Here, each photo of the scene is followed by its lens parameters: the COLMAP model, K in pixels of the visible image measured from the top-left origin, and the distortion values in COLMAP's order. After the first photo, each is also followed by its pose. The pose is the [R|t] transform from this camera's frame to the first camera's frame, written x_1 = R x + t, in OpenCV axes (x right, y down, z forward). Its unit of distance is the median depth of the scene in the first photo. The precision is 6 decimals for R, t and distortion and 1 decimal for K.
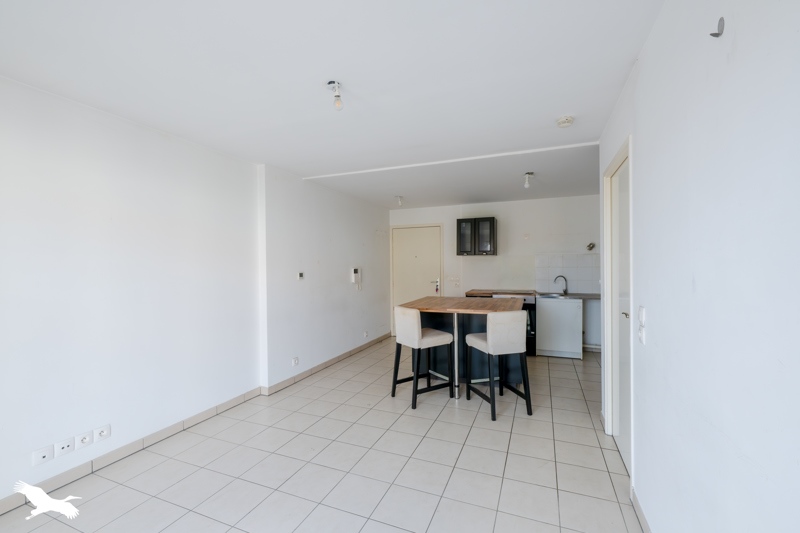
lens RADIAL K [[346.6, 0, 399.2], [0, 346.6, 266.8], [0, 0, 1]] dist [-0.000815, -0.000230]
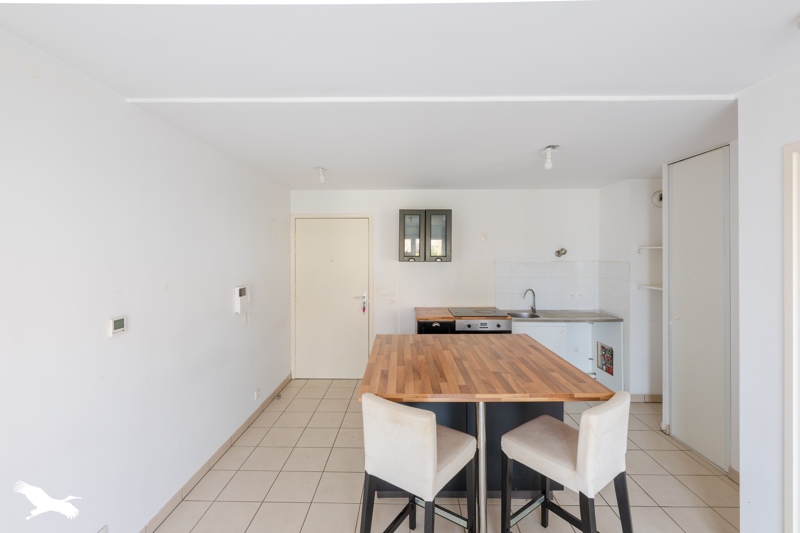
lens RADIAL K [[346.6, 0, 399.0], [0, 346.6, 253.0], [0, 0, 1]] dist [-0.000815, -0.000230]
pose [[0.931051, 0.008045, 0.364801, -0.091752], [-0.006151, 0.999961, -0.006353, -0.047819], [-0.364838, 0.003671, 0.931064, 0.369106]]
